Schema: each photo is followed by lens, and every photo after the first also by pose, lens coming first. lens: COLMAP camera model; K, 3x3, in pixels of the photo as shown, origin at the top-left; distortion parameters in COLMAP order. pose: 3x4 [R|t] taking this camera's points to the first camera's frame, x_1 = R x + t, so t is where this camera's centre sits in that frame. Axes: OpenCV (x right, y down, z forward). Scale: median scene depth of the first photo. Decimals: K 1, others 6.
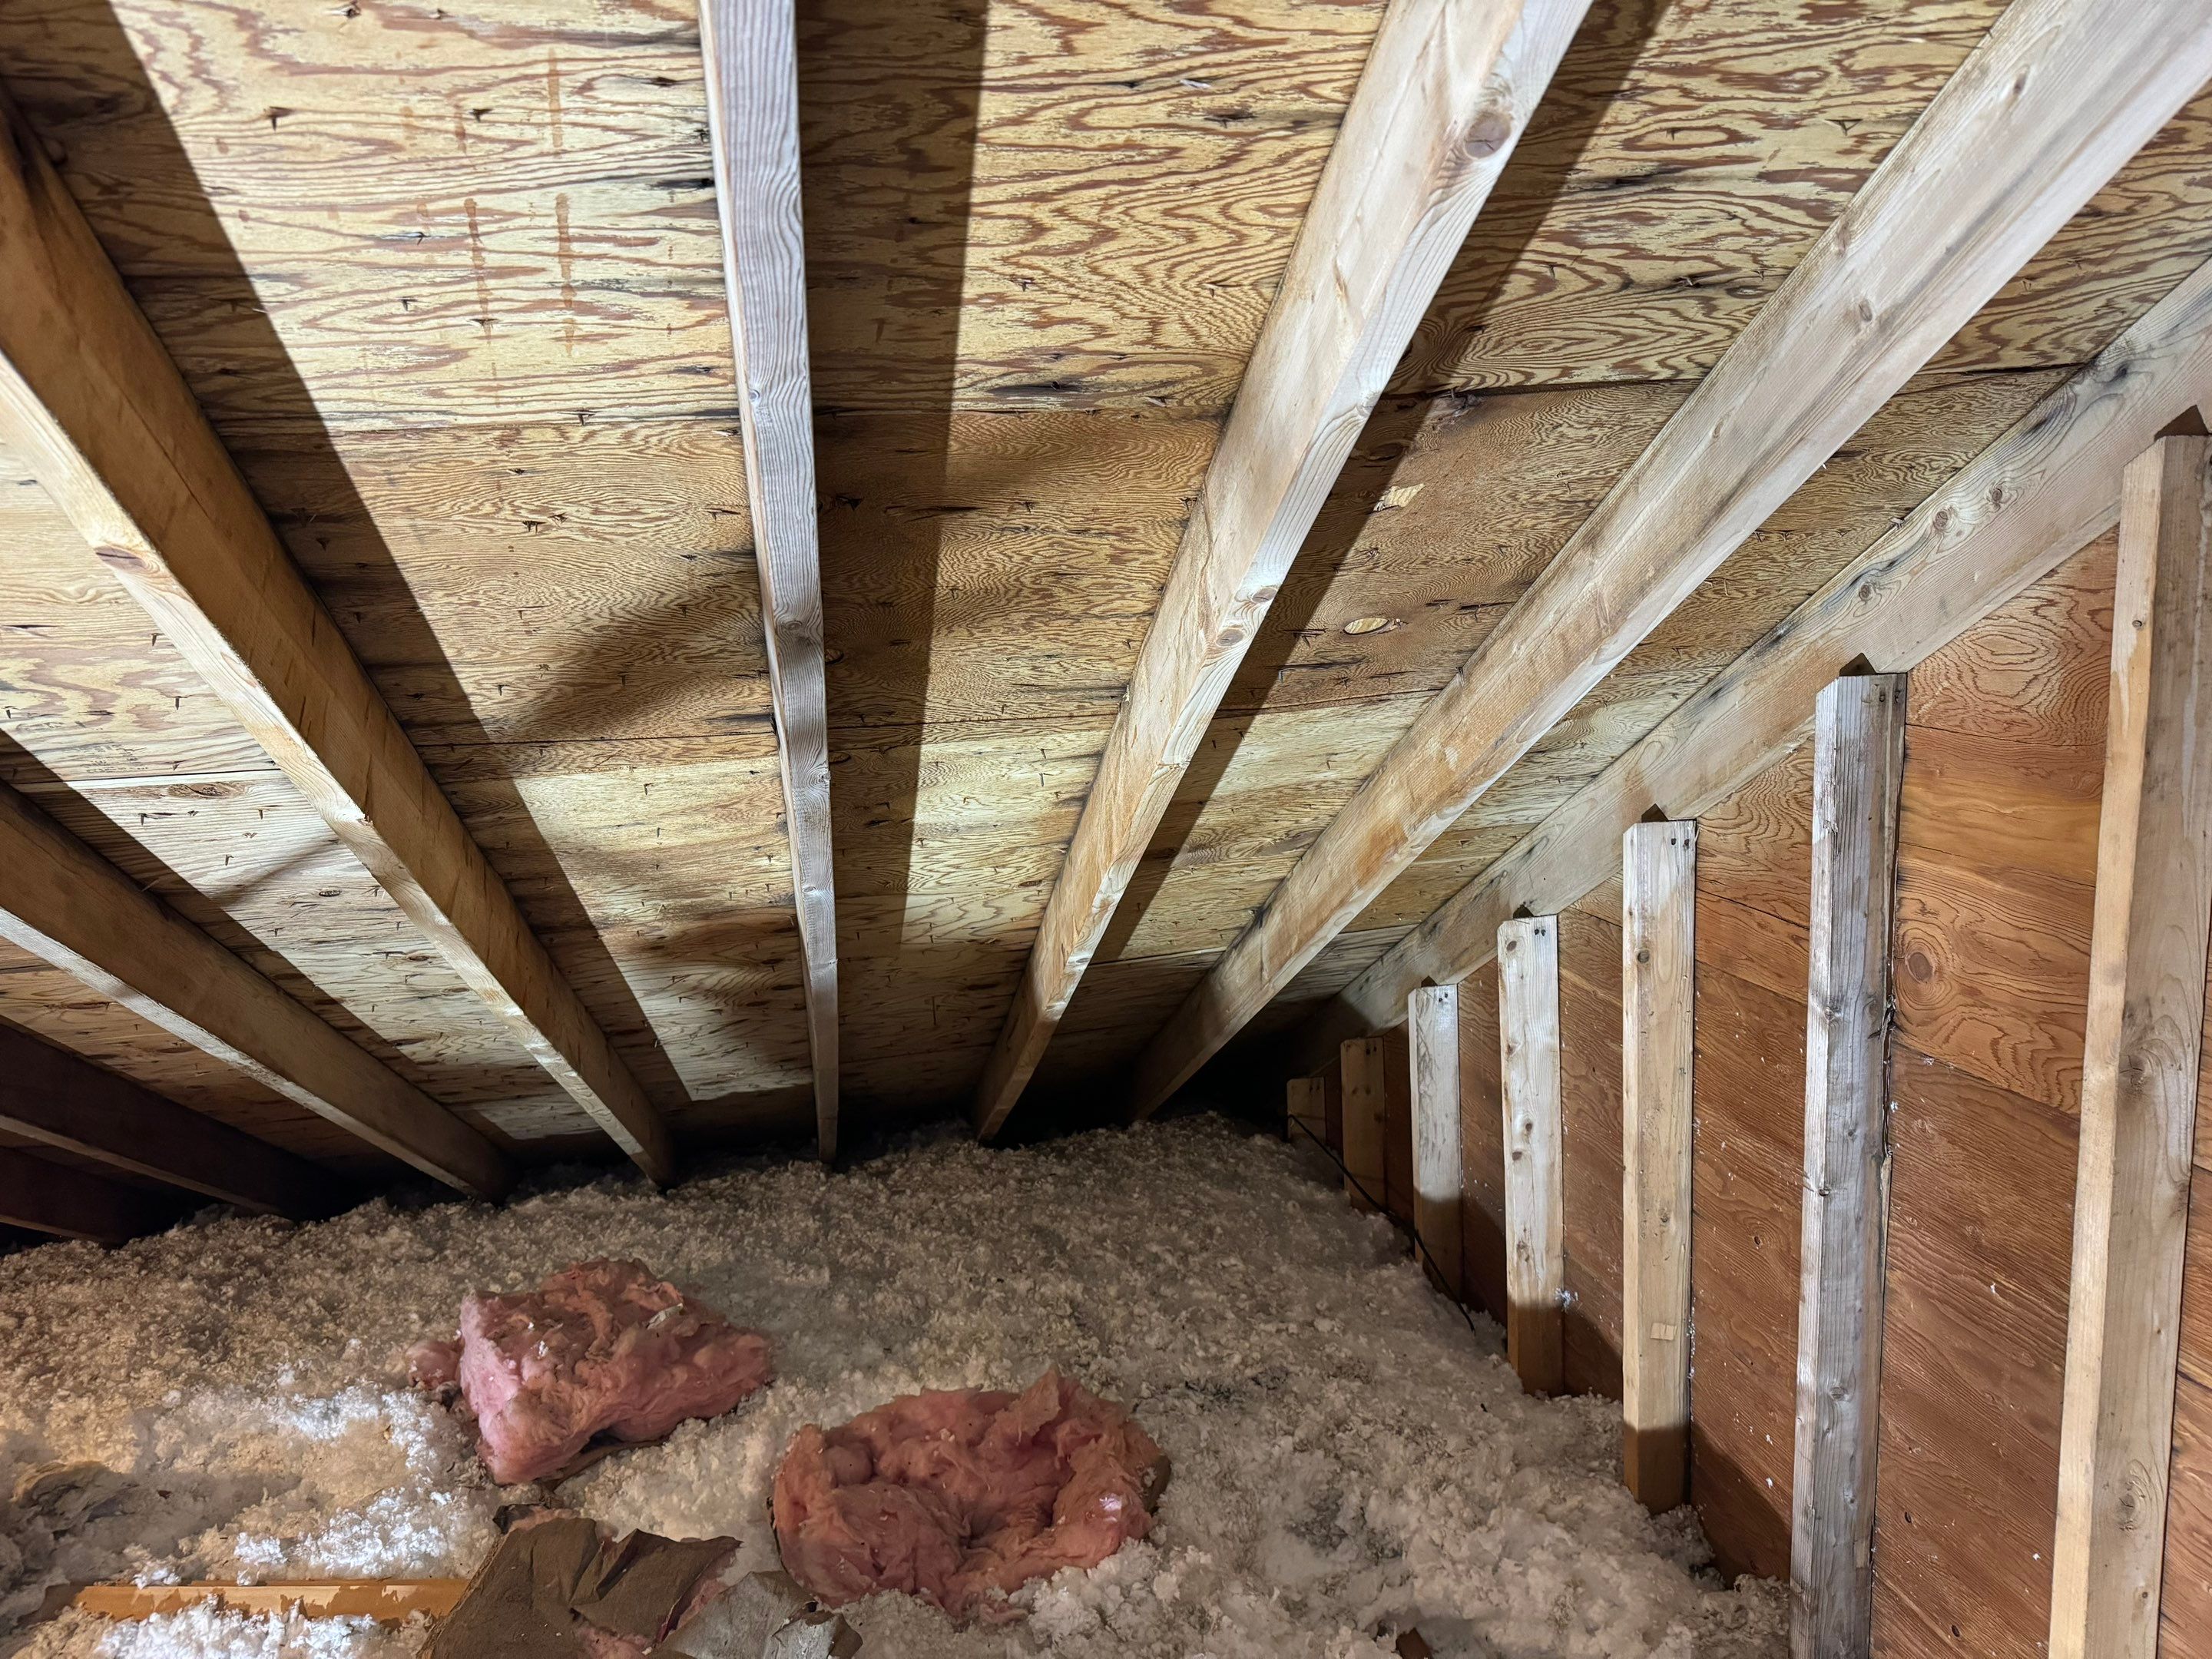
lens RADIAL K [[1569.2, 0, 1106.0], [0, 1569.2, 829.5], [0, 0, 1]] dist [0.018470, -0.023327]
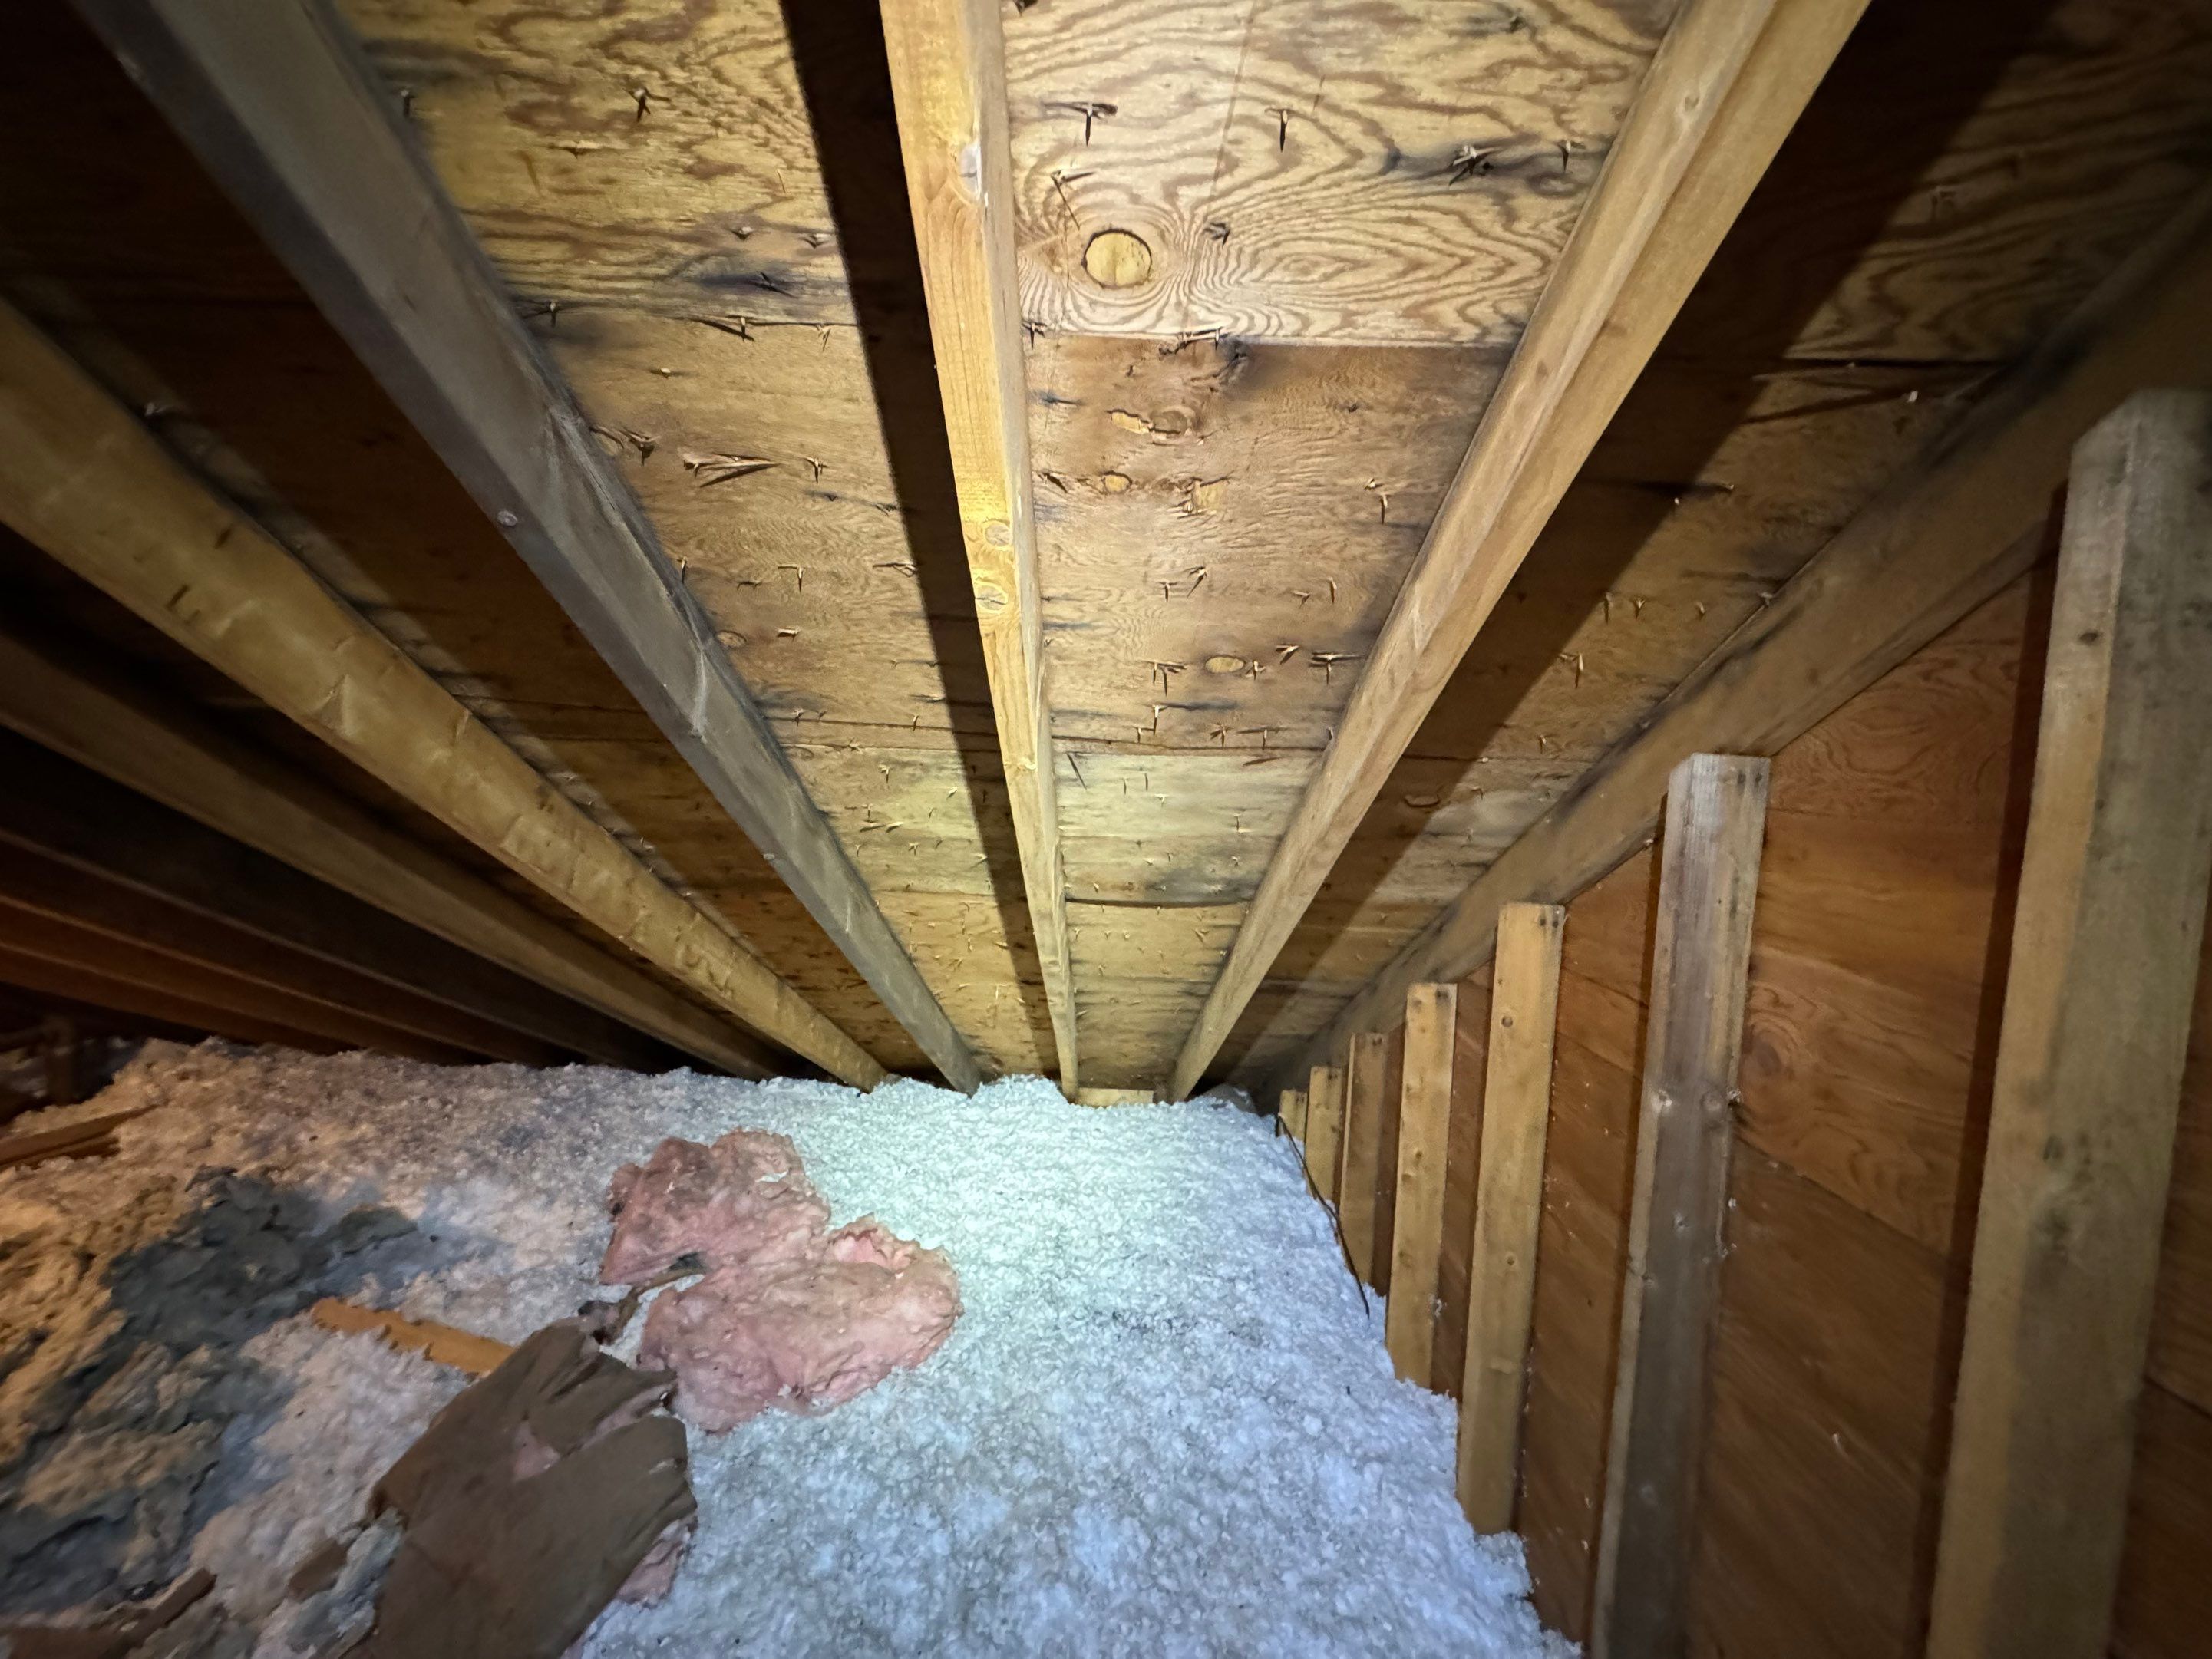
lens RADIAL K [[885.4, 0, 1105.8], [0, 885.4, 828.6], [0, 0, 1]] dist [-0.000964, 0.000399]
pose [[0.972706, 0.107913, -0.205419, 0.256445], [-0.129102, 0.987291, -0.092672, 0.058051], [0.192808, 0.116663, 0.974277, 0.444890]]
